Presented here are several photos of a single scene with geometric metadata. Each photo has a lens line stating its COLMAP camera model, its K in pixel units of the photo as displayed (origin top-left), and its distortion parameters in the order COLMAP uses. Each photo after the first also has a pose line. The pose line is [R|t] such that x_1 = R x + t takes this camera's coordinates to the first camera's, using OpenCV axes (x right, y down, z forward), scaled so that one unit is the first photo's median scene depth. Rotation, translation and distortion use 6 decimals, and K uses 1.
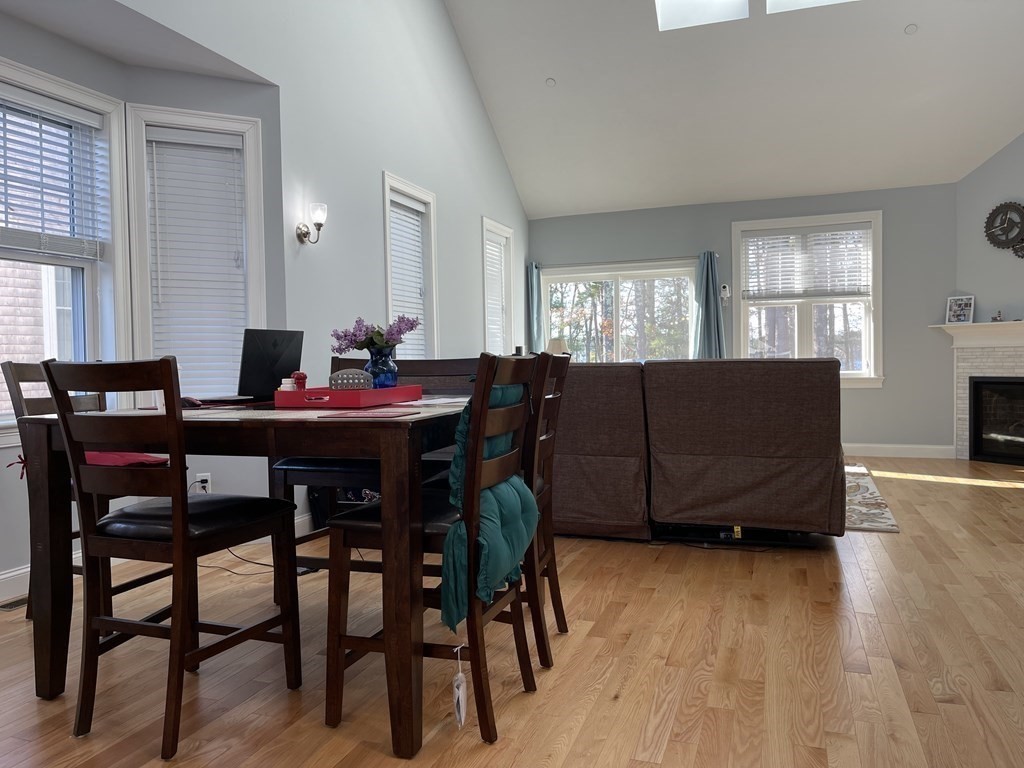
lens RADIAL K [[772.2, 0, 507.9], [0, 772.2, 384.8], [0, 0, 1]] dist [0.066351, -0.077919]
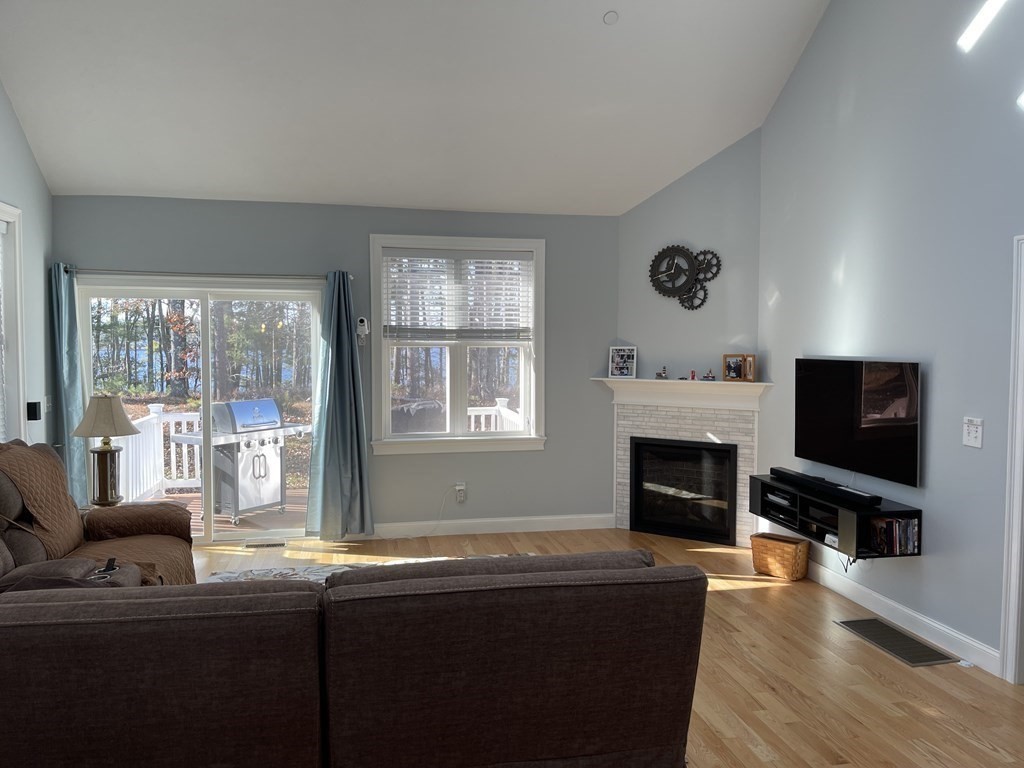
lens RADIAL K [[772.2, 0, 515.3], [0, 772.2, 385.5], [0, 0, 1]] dist [0.066351, -0.077919]
pose [[0.856929, -0.009046, 0.515356, 0.024276], [-0.000244, 0.999839, 0.017956, -0.083737], [-0.515435, -0.015513, 0.856788, 0.311681]]
